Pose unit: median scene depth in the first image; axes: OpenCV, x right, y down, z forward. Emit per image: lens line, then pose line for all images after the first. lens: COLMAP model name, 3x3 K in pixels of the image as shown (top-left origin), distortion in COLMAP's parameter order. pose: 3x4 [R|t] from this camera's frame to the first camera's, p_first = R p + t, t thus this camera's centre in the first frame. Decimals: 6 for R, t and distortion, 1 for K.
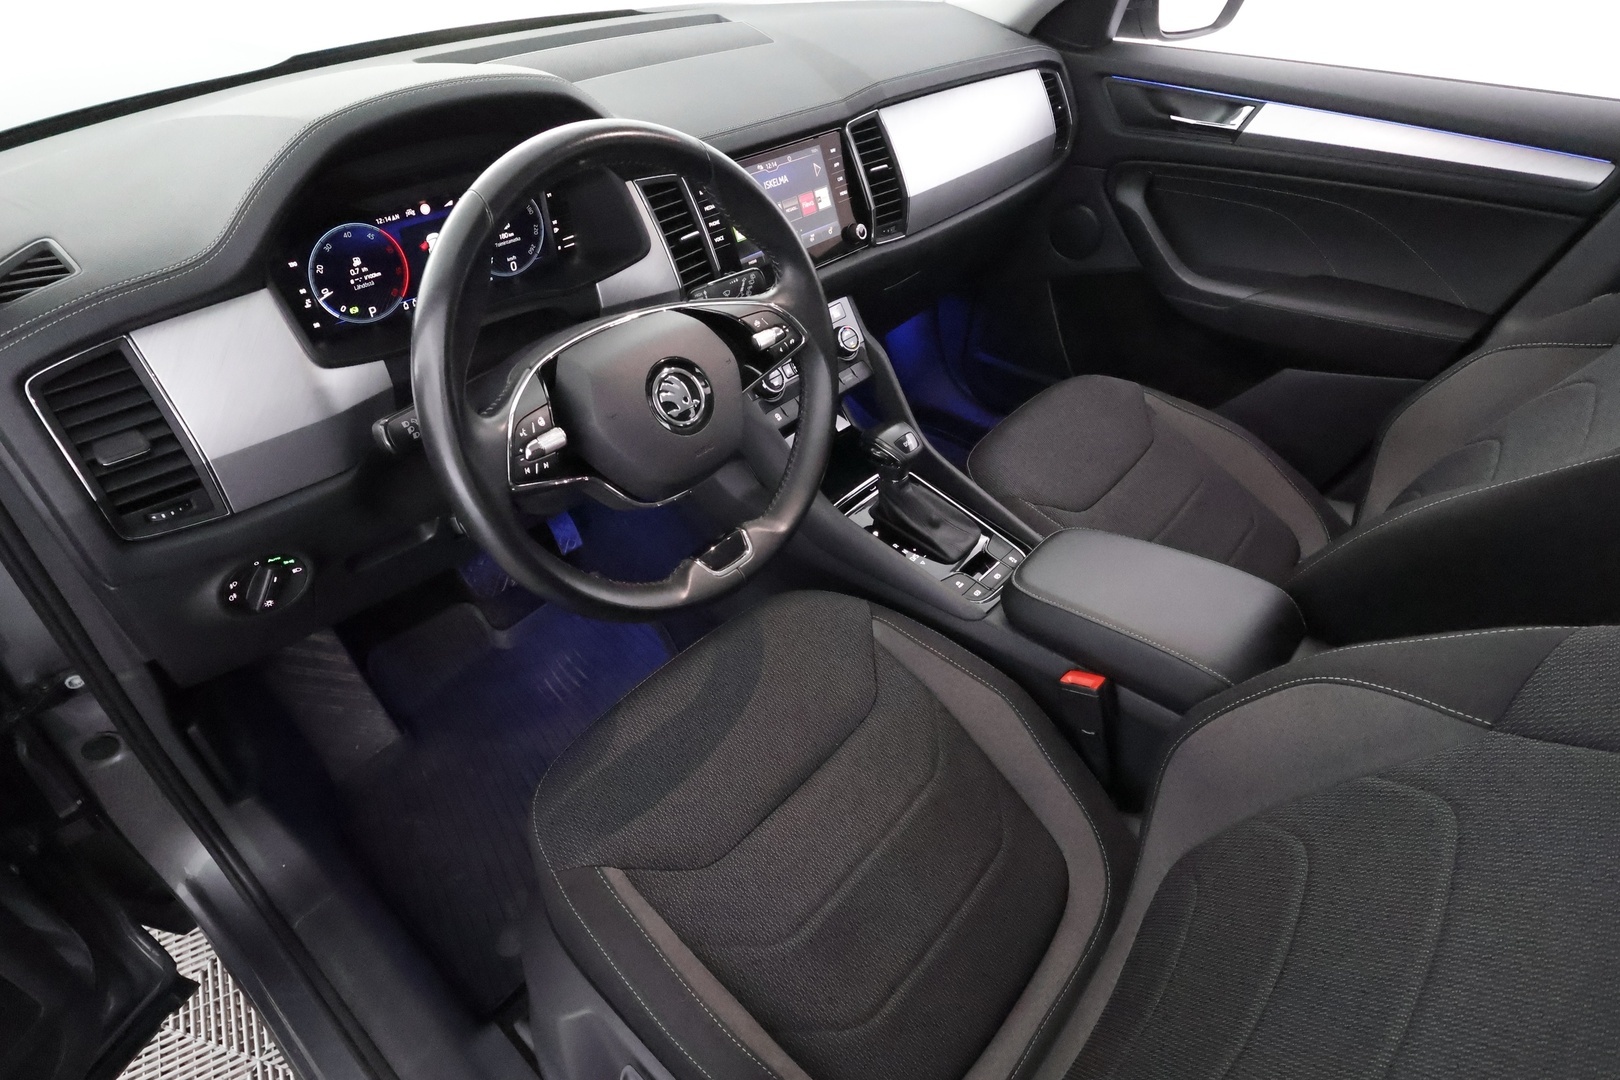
lens RADIAL K [[864.1, 0, 808.7], [0, 864.1, 550.7], [0, 0, 1]] dist [-0.006228, -0.000229]
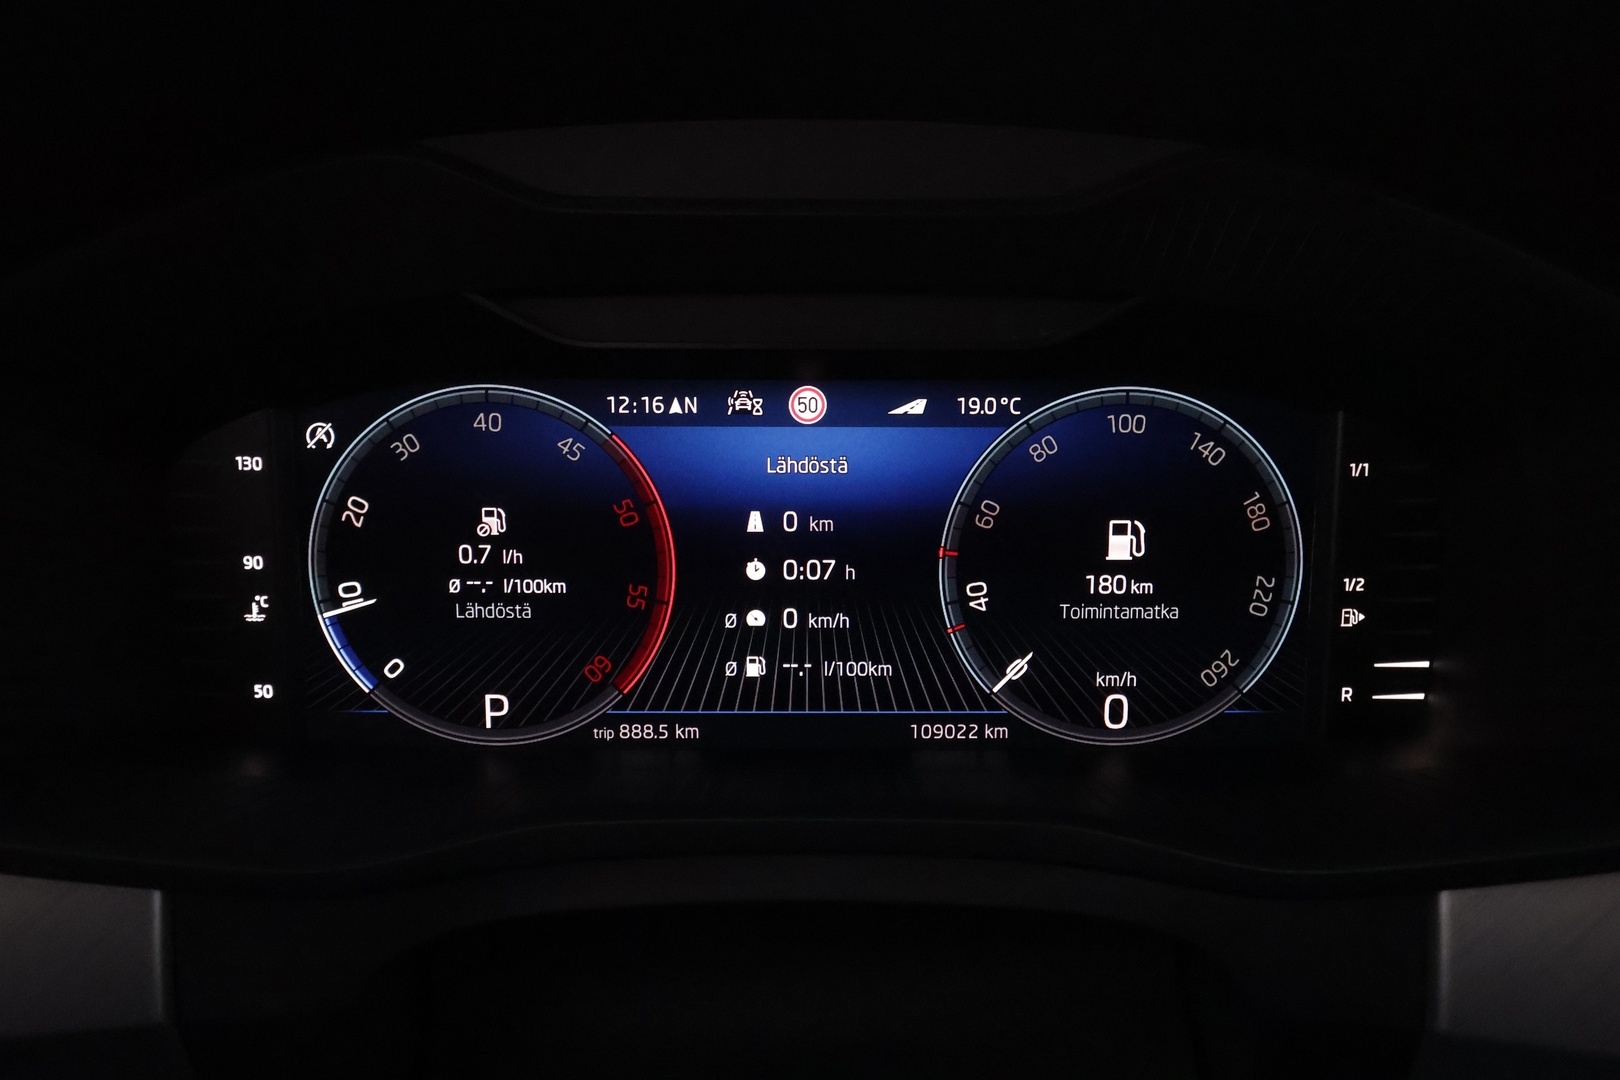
lens RADIAL K [[1263.9, 0, 818.2], [0, 1263.9, 552.5], [0, 0, 1]] dist [-0.000086, 0.000930]
pose [[0.664635, 0.117580, -0.737859, -0.157702], [-0.469756, 0.833705, -0.290285, -0.247236], [0.581025, 0.539547, 0.609343, 0.781322]]
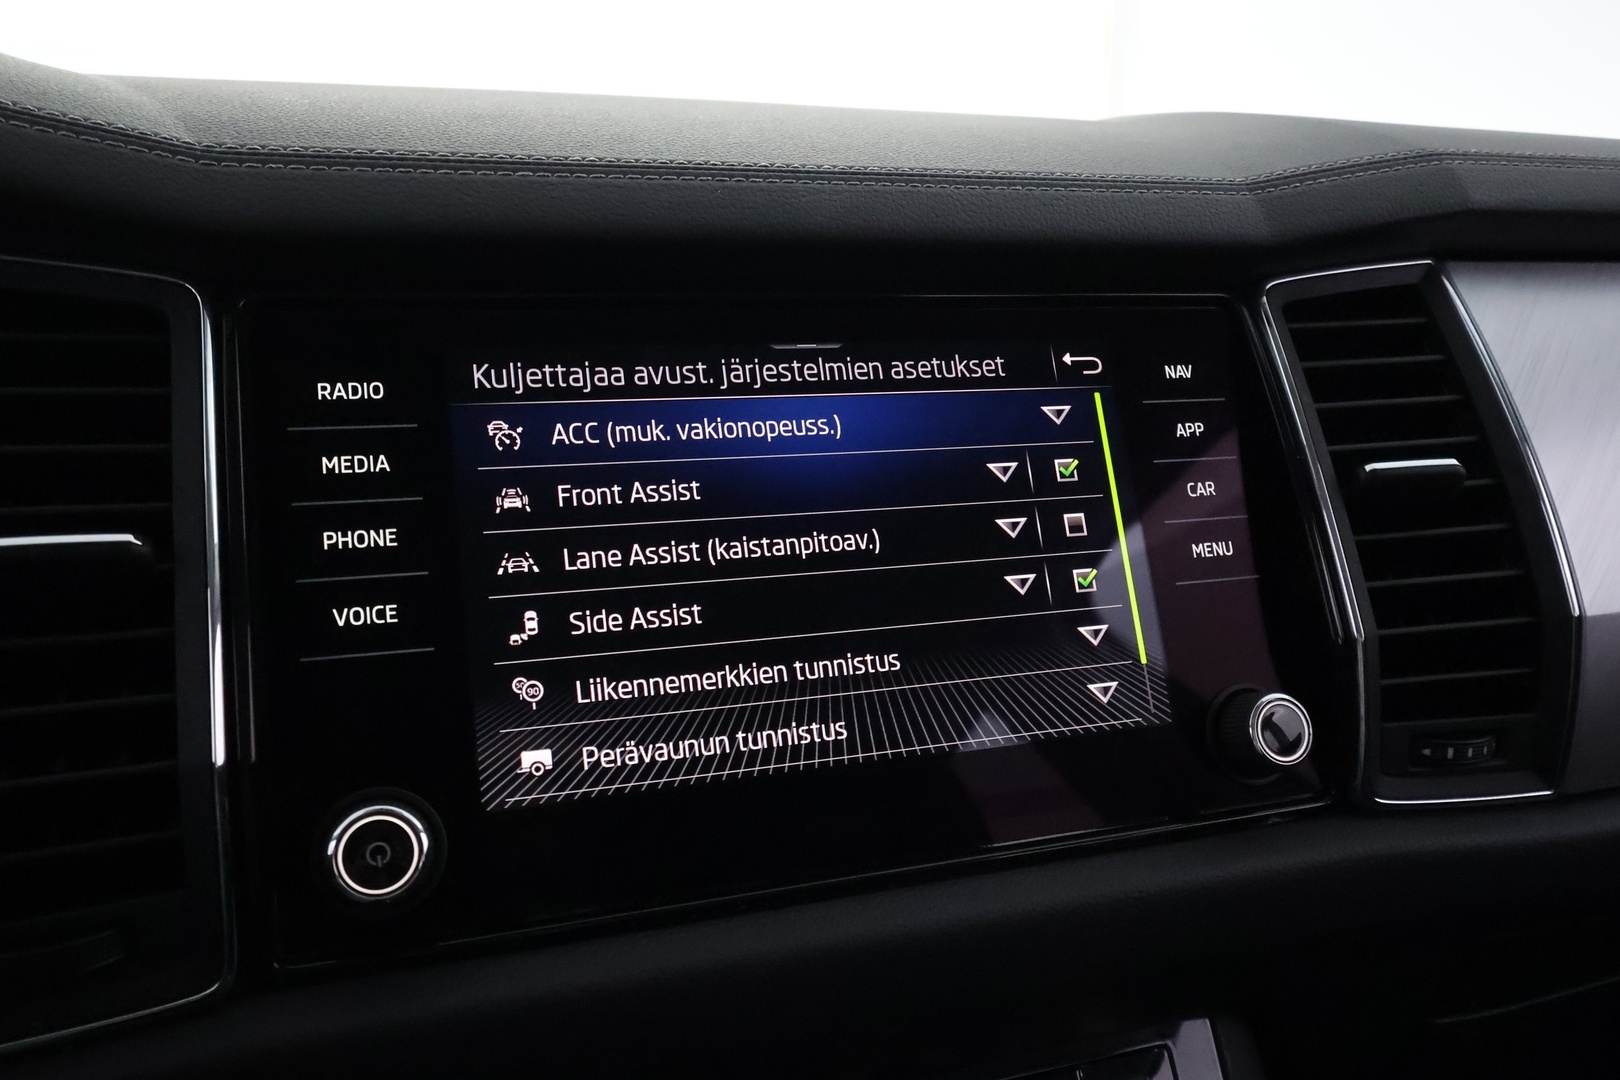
lens RADIAL K [[1263.9, 0, 820.3], [0, 1263.9, 546.5], [0, 0, 1]] dist [-0.000086, 0.000930]
pose [[0.874834, 0.074474, -0.478663, 0.141270], [-0.300836, 0.858001, -0.416331, -0.338375], [0.379688, 0.508220, 0.773013, 0.956793]]
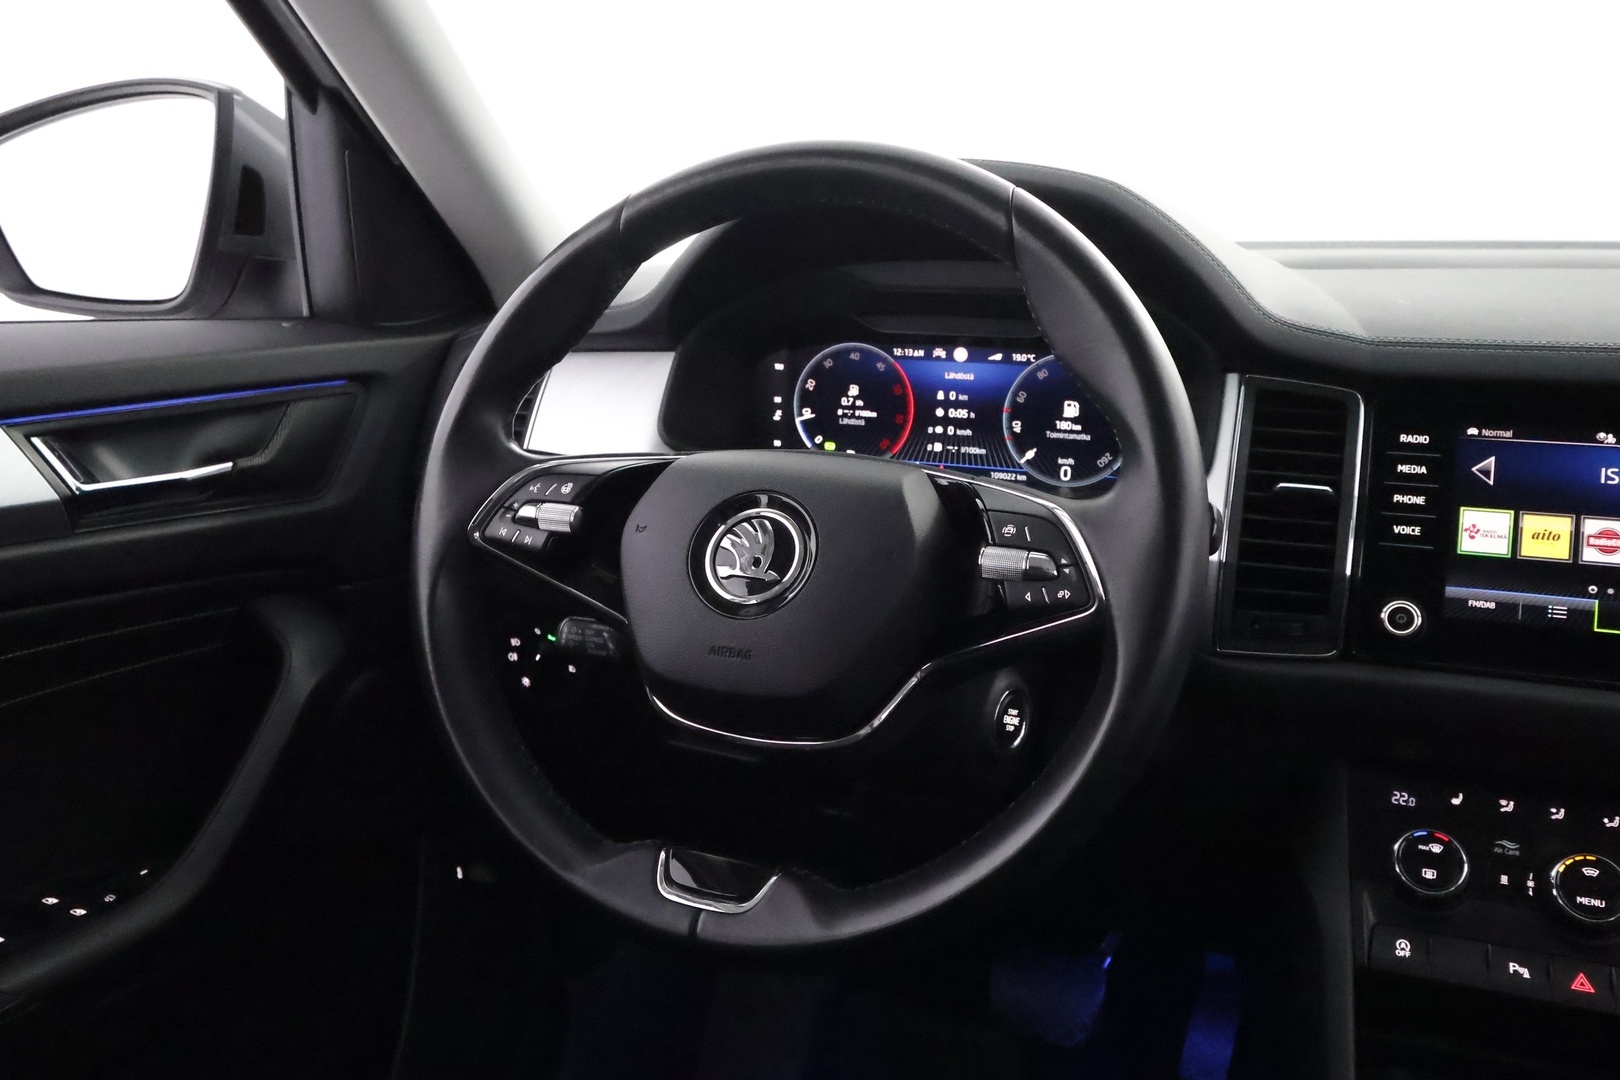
lens RADIAL K [[1263.9, 0, 821.0], [0, 1263.9, 544.9], [0, 0, 1]] dist [-0.000086, 0.000930]
pose [[0.344266, 0.200076, -0.917306, 0.513787], [-0.607065, 0.792752, -0.054923, -0.136166], [0.716207, 0.575773, 0.394377, 0.576188]]
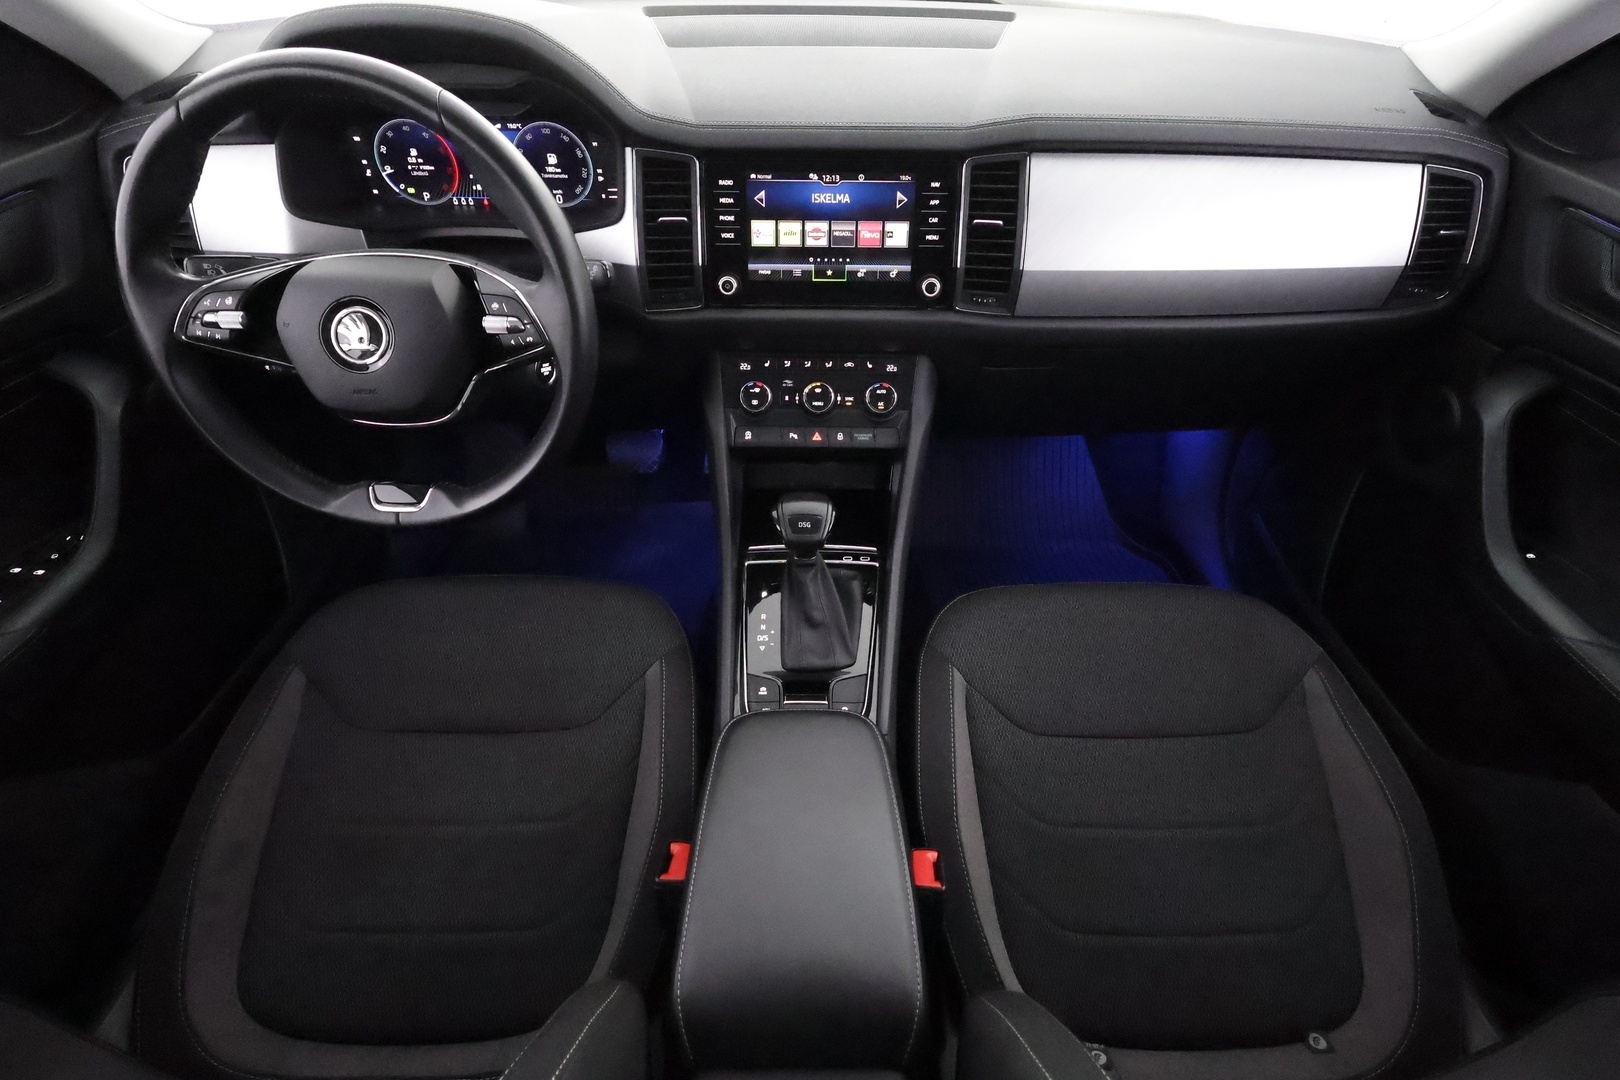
lens RADIAL K [[738.8, 0, 813.6], [0, 738.8, 538.7], [0, 0, 1]] dist [0.000935, -0.000254]
pose [[0.656571, 0.518210, -0.548062, 0.683422], [-0.484200, 0.846710, 0.220525, -0.357685], [0.578329, 0.120581, 0.806843, 0.514342]]
